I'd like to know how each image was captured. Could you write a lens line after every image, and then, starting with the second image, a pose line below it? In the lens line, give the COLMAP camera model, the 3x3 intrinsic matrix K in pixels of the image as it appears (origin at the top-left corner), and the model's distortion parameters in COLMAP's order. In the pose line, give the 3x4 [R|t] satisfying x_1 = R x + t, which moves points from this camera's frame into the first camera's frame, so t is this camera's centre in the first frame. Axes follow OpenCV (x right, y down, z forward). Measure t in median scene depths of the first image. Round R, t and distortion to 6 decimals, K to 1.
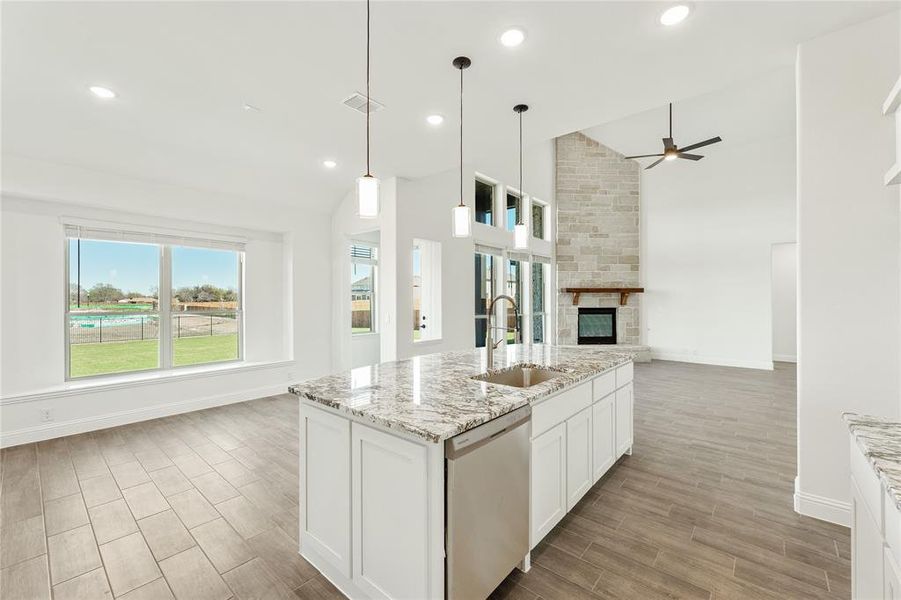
lens RADIAL K [[361.6, 0, 464.1], [0, 361.6, 301.4], [0, 0, 1]] dist [-0.000183, -0.000018]
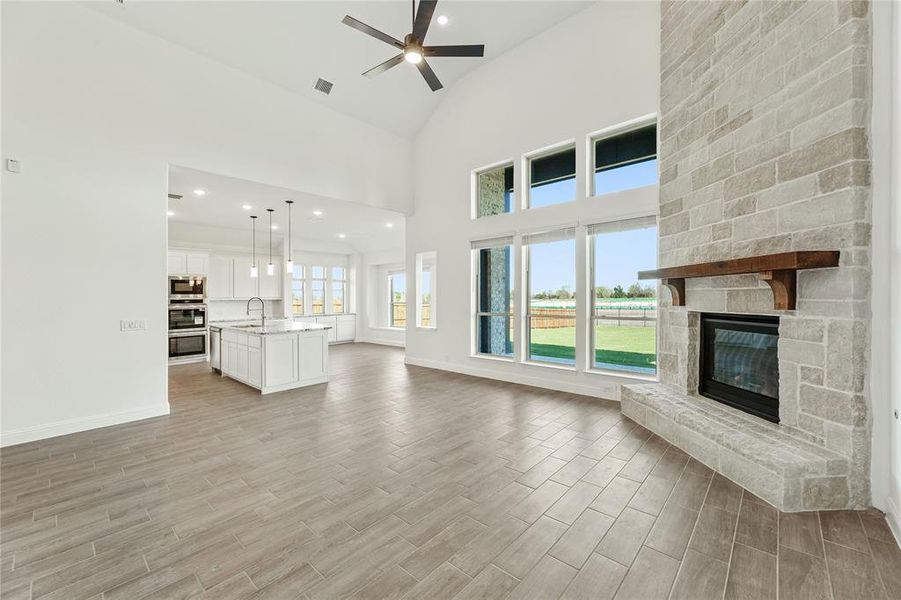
lens RADIAL K [[361.6, 0, 464.1], [0, 361.6, 301.4], [0, 0, 1]] dist [-0.000183, -0.000018]
pose [[-0.026066, 0.010517, -0.999605, 0.770868], [0.005045, 0.999933, 0.010389, -0.001102], [0.999647, -0.004772, -0.026117, 0.730250]]
